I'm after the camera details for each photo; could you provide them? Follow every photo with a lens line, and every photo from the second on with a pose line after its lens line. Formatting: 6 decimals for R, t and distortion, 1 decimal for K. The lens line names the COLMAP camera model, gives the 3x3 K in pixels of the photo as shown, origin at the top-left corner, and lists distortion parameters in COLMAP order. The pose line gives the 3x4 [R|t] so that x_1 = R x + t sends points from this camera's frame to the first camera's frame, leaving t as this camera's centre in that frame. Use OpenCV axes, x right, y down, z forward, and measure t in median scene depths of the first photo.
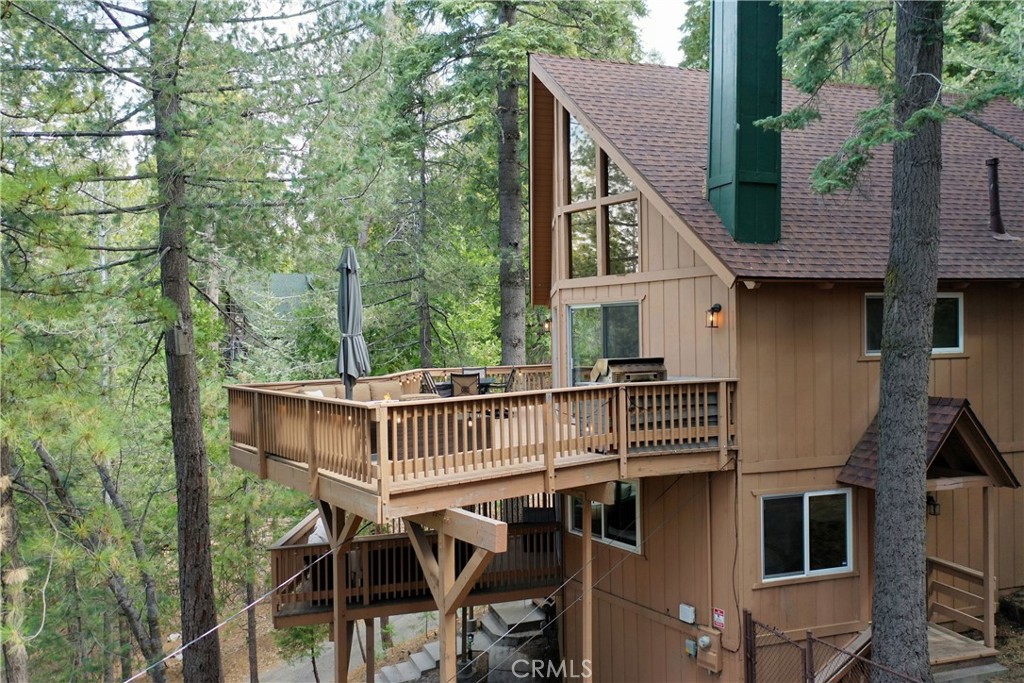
lens RADIAL K [[805.7, 0, 512.0], [0, 805.7, 341.5], [0, 0, 1]] dist [-0.008071, -0.004361]
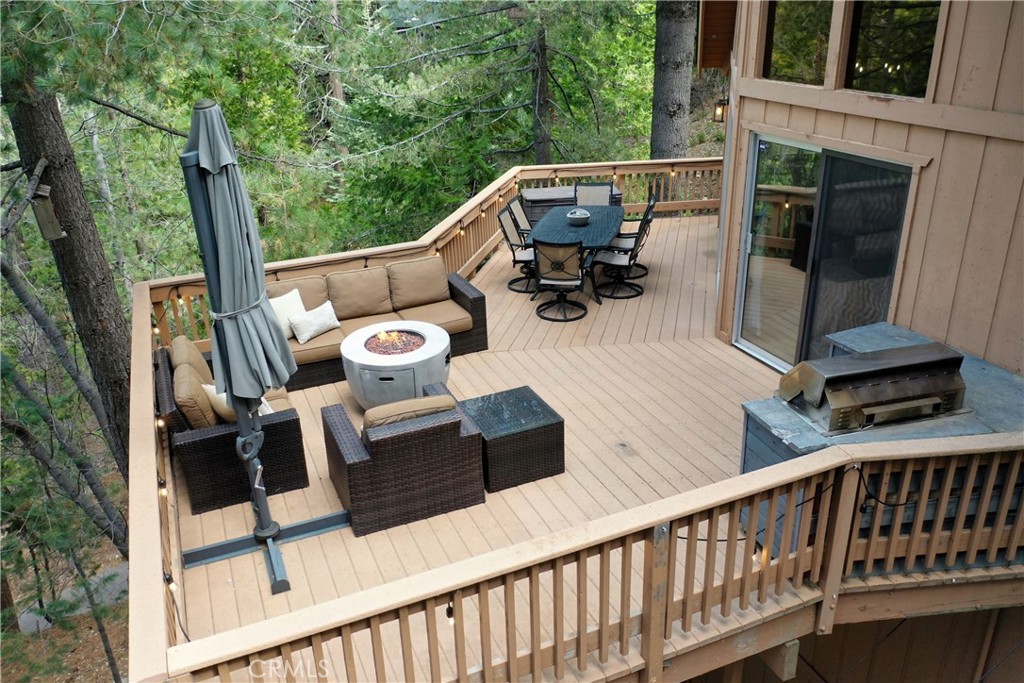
lens RADIAL K [[805.7, 0, 512.0], [0, 805.7, 341.5], [0, 0, 1]] dist [-0.008071, -0.004361]
pose [[0.976889, 0.078642, -0.198753, 0.035454], [0.005587, 0.920144, 0.391539, -0.138328], [0.213673, -0.383601, 0.898440, 0.514434]]
